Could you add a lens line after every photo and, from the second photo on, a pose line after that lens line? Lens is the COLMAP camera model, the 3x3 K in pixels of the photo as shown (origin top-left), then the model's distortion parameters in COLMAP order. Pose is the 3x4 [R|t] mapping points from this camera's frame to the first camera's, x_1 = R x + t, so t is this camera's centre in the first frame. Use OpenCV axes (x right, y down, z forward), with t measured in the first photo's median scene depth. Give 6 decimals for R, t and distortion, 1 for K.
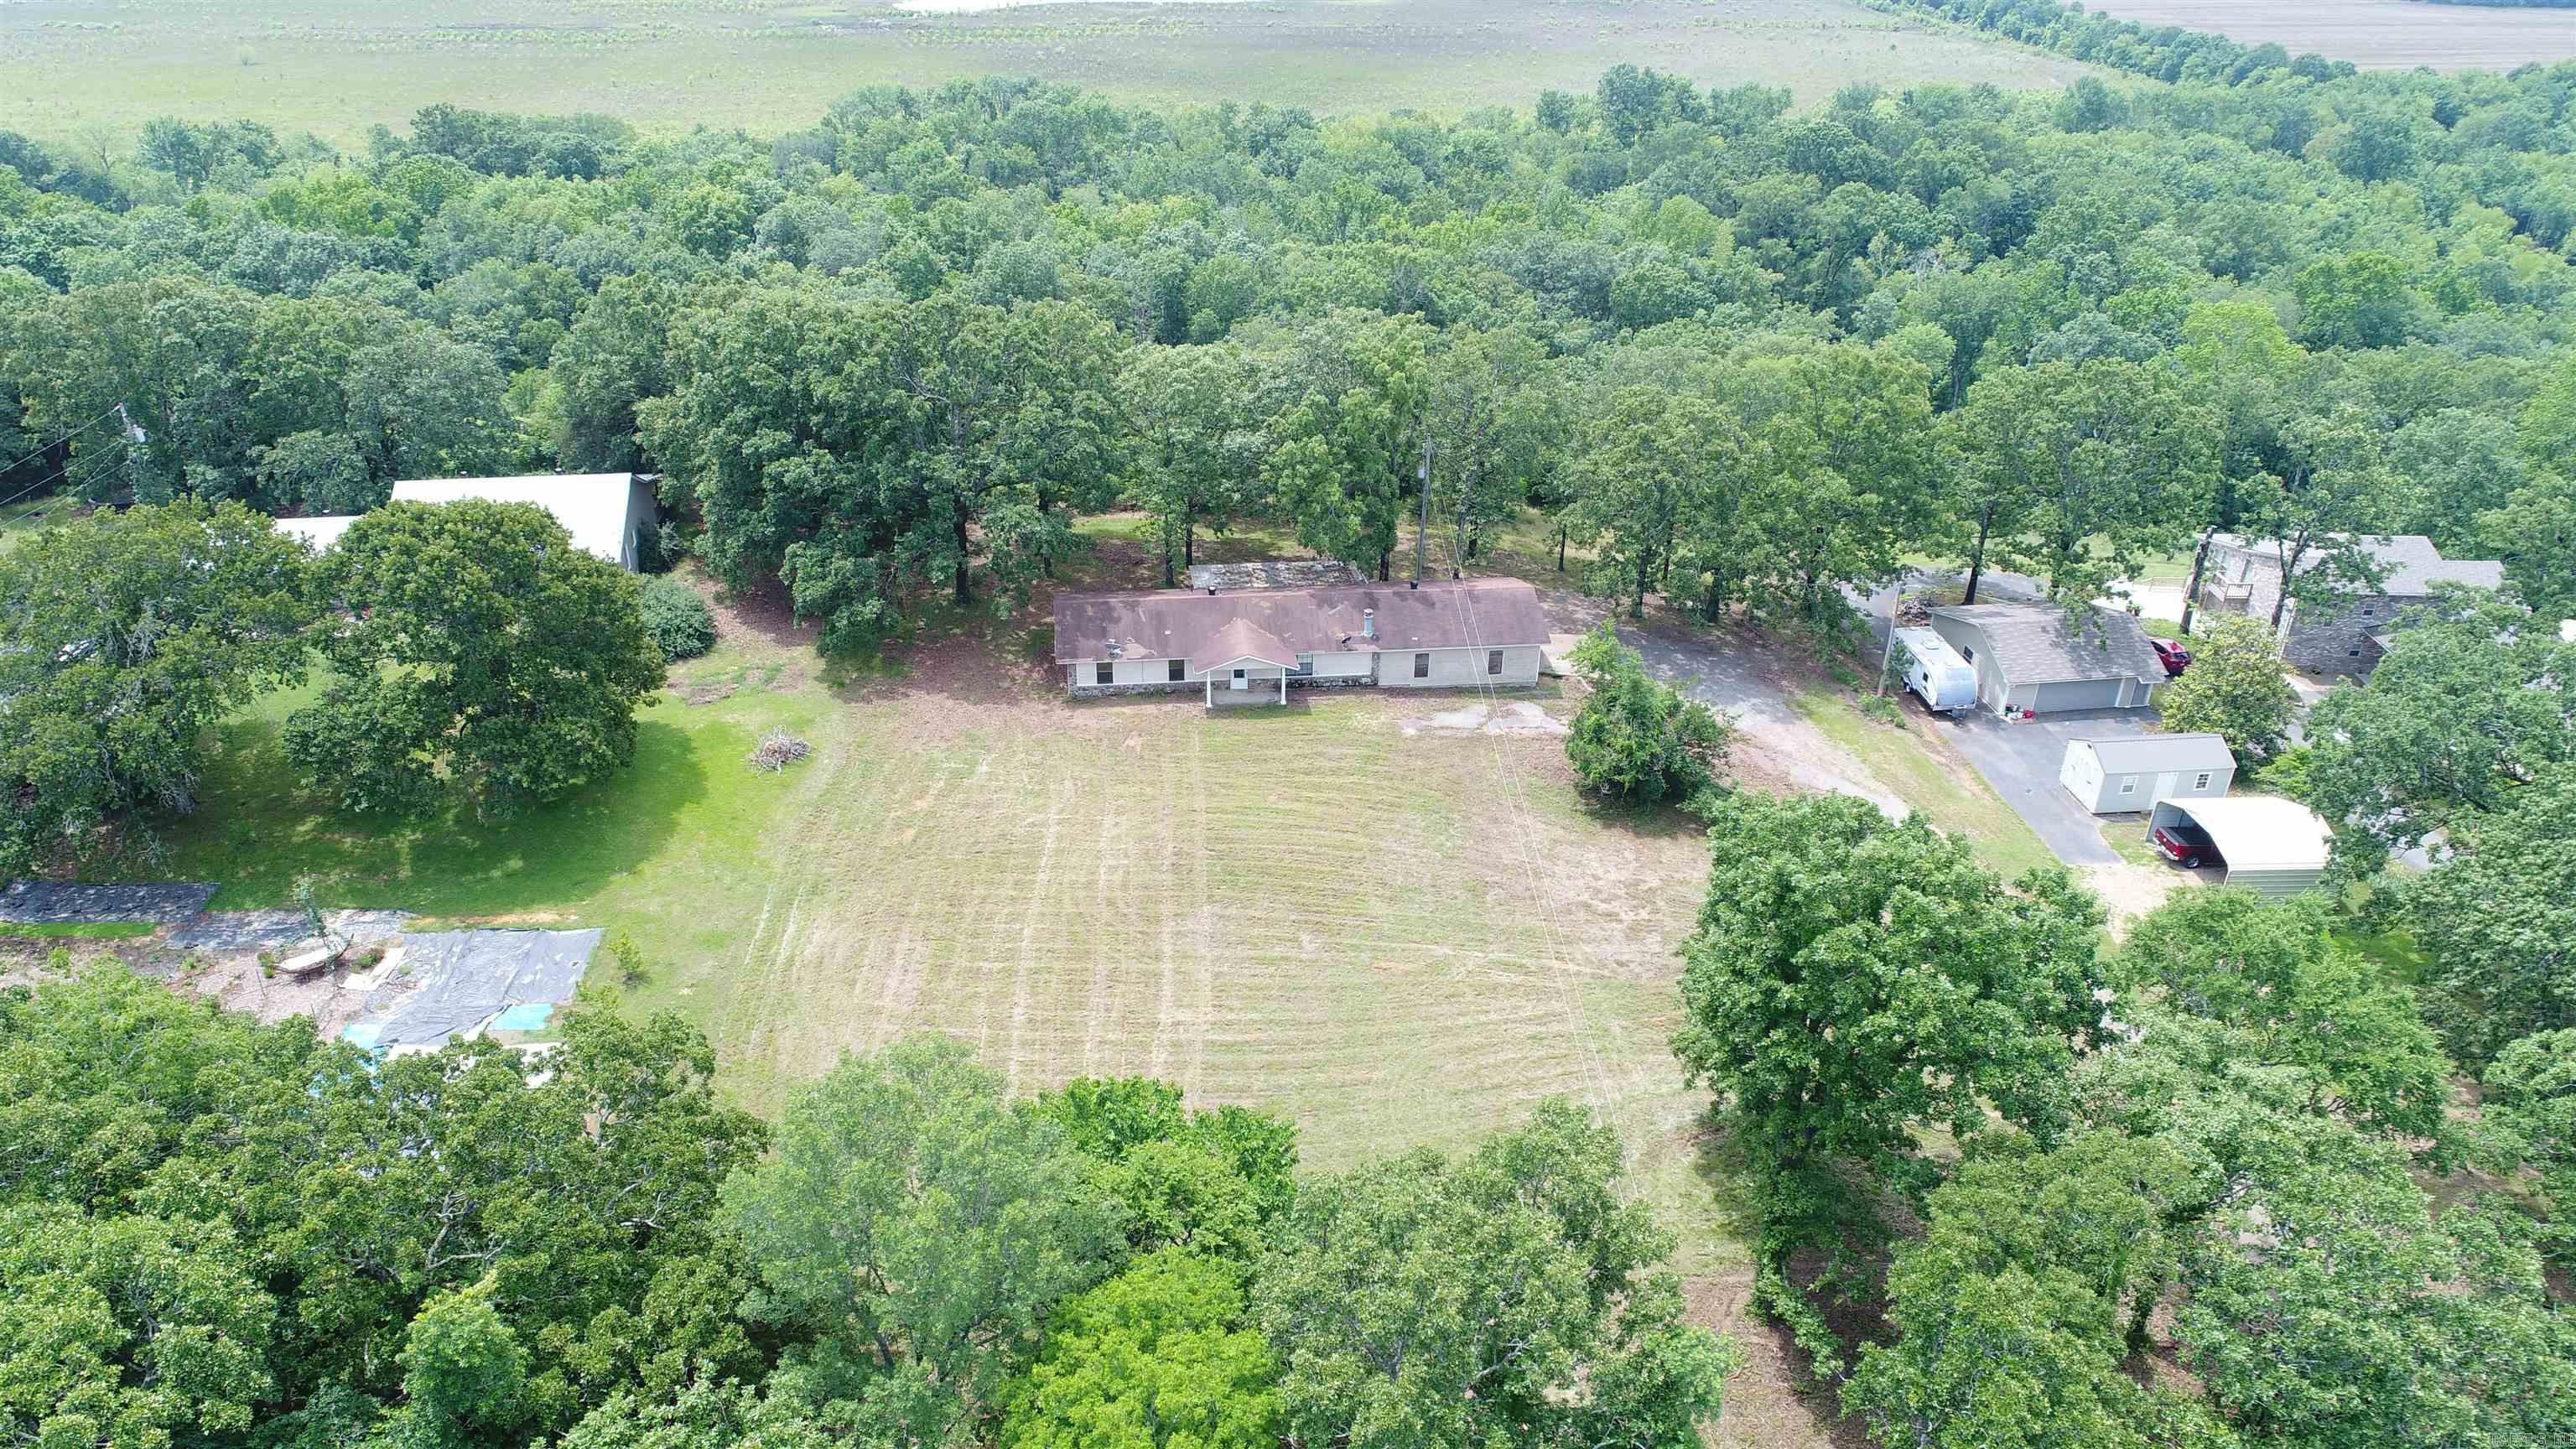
lens RADIAL K [[1736.0, 0, 1279.8], [0, 1736.0, 719.8], [0, 0, 1]] dist [-0.004837, 0.002882]
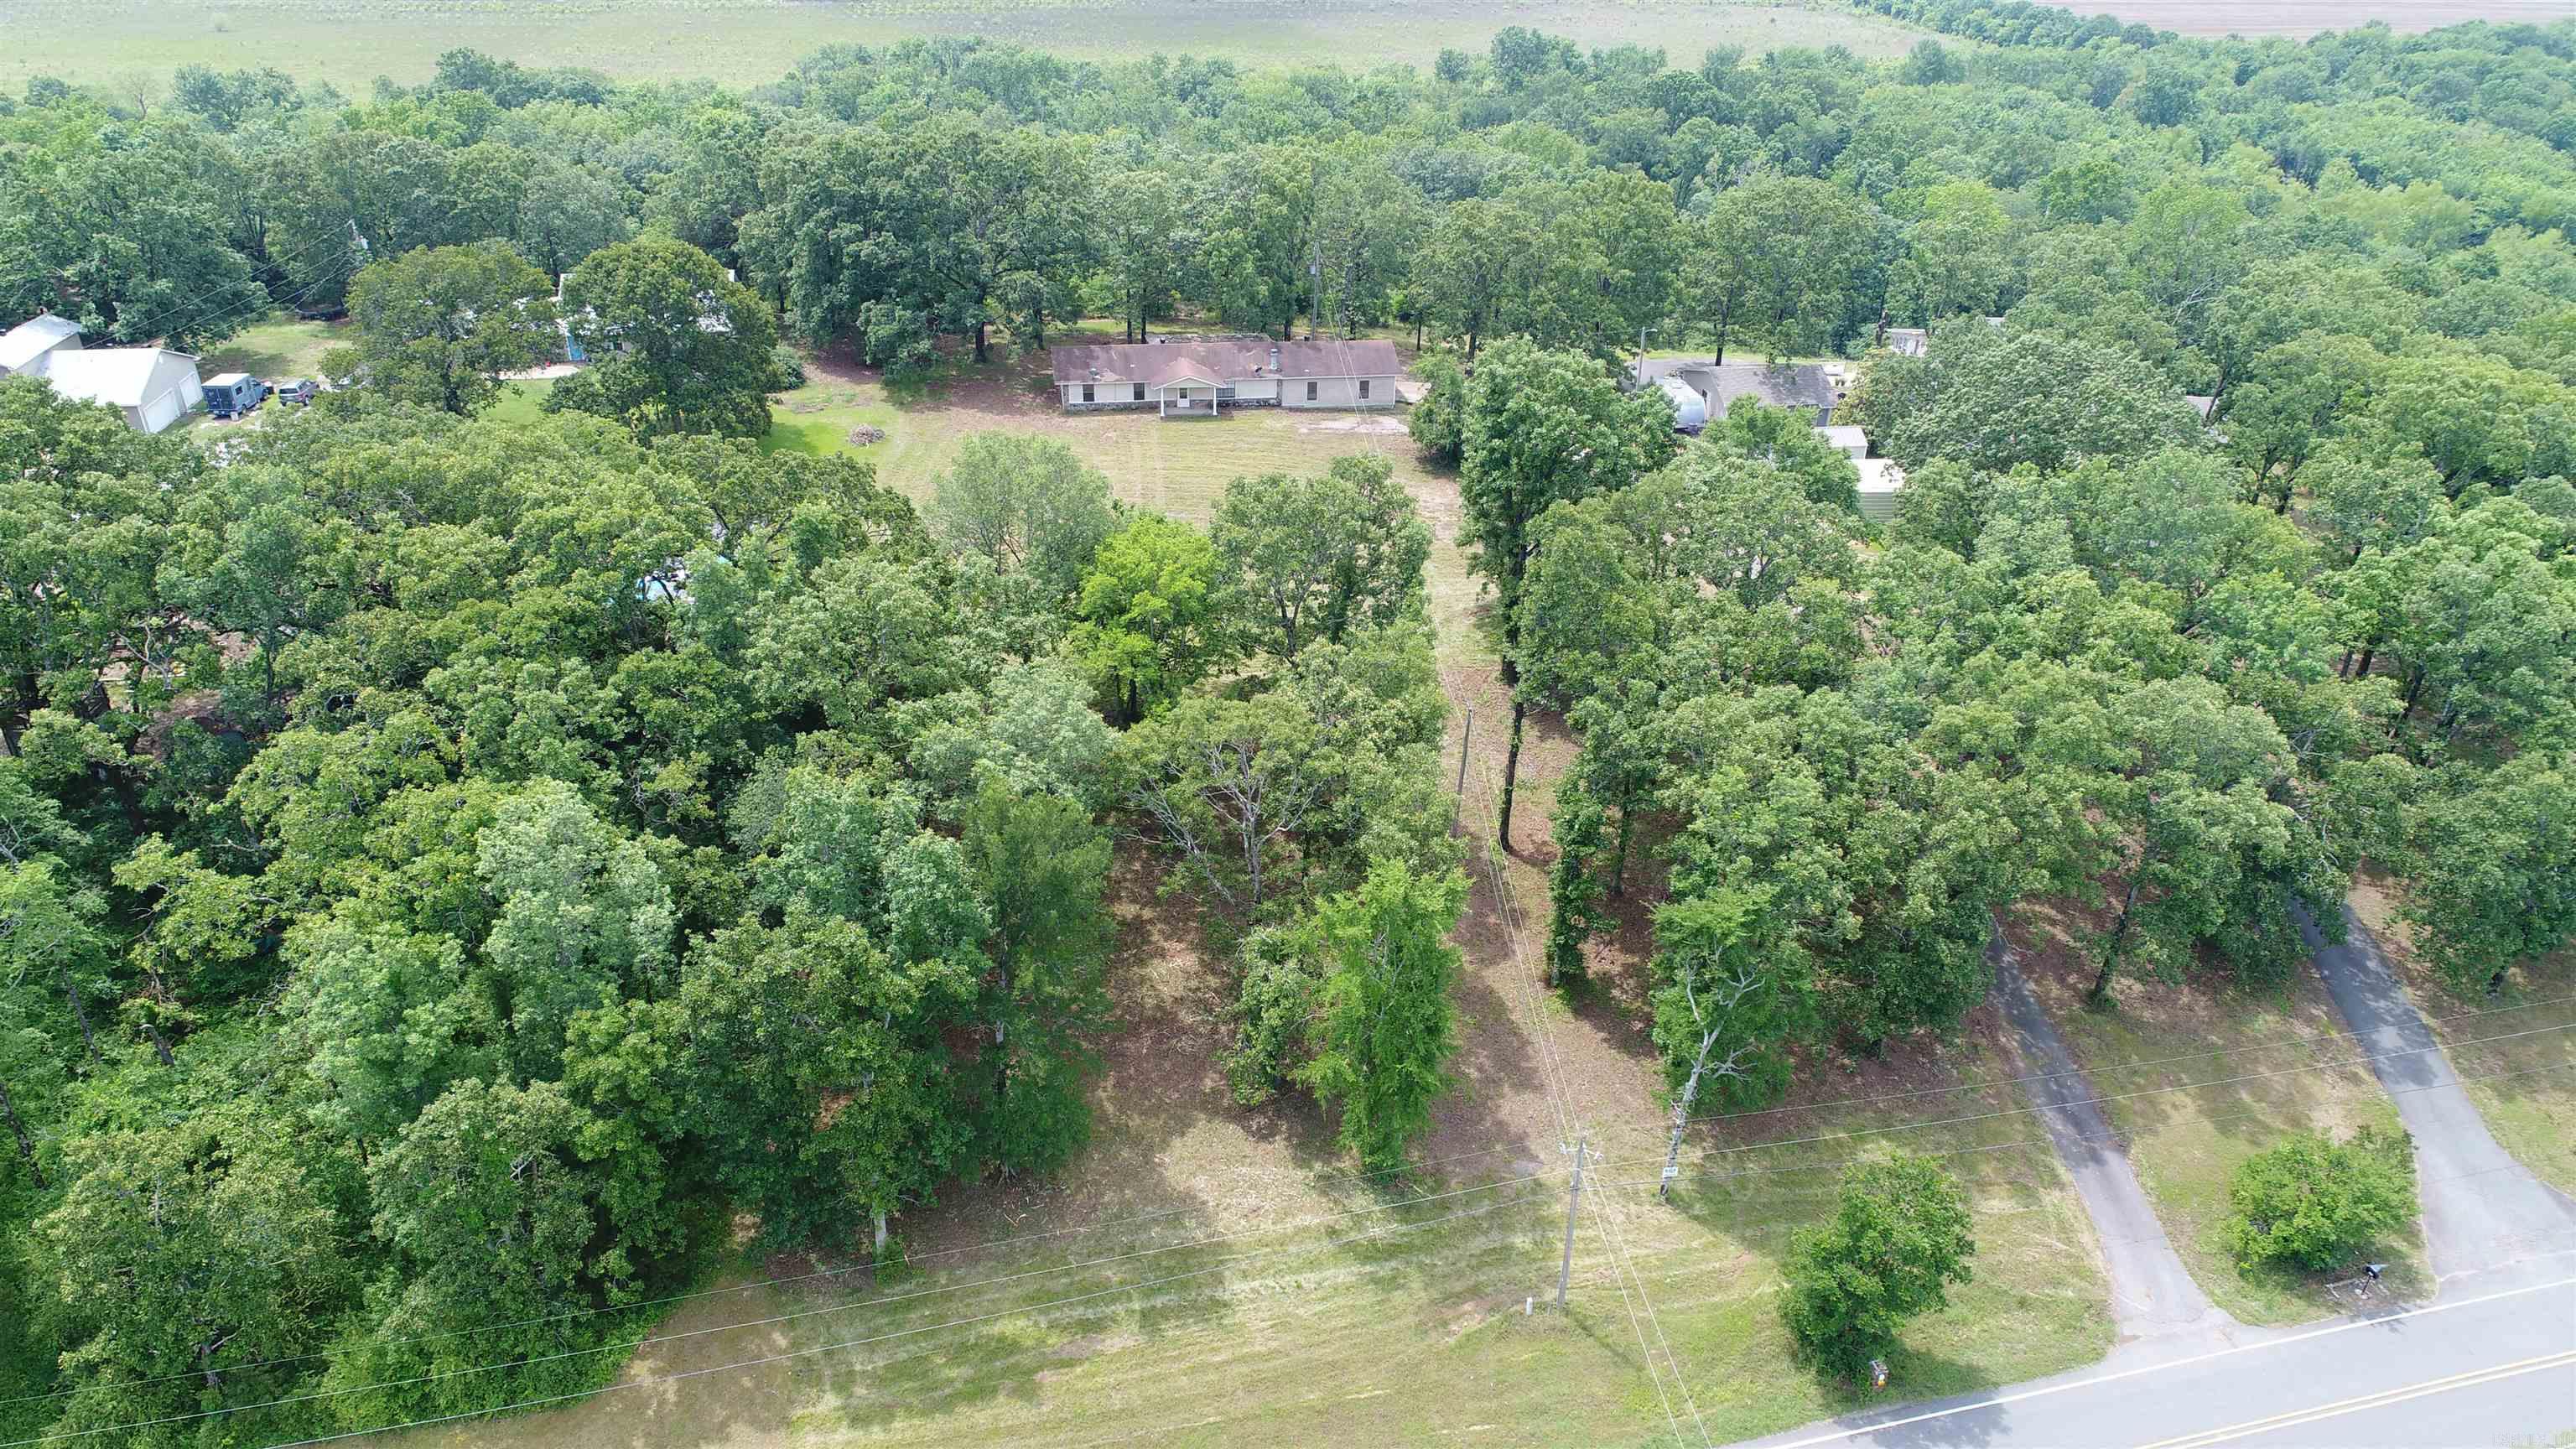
lens RADIAL K [[1736.0, 0, 1285.0], [0, 1736.0, 730.5], [0, 0, 1]] dist [-0.004837, 0.002882]
pose [[0.999038, -0.014755, 0.041307, -0.002941], [0.014349, 0.999846, 0.010112, 0.225001], [-0.041450, -0.009509, 0.999095, -0.406585]]
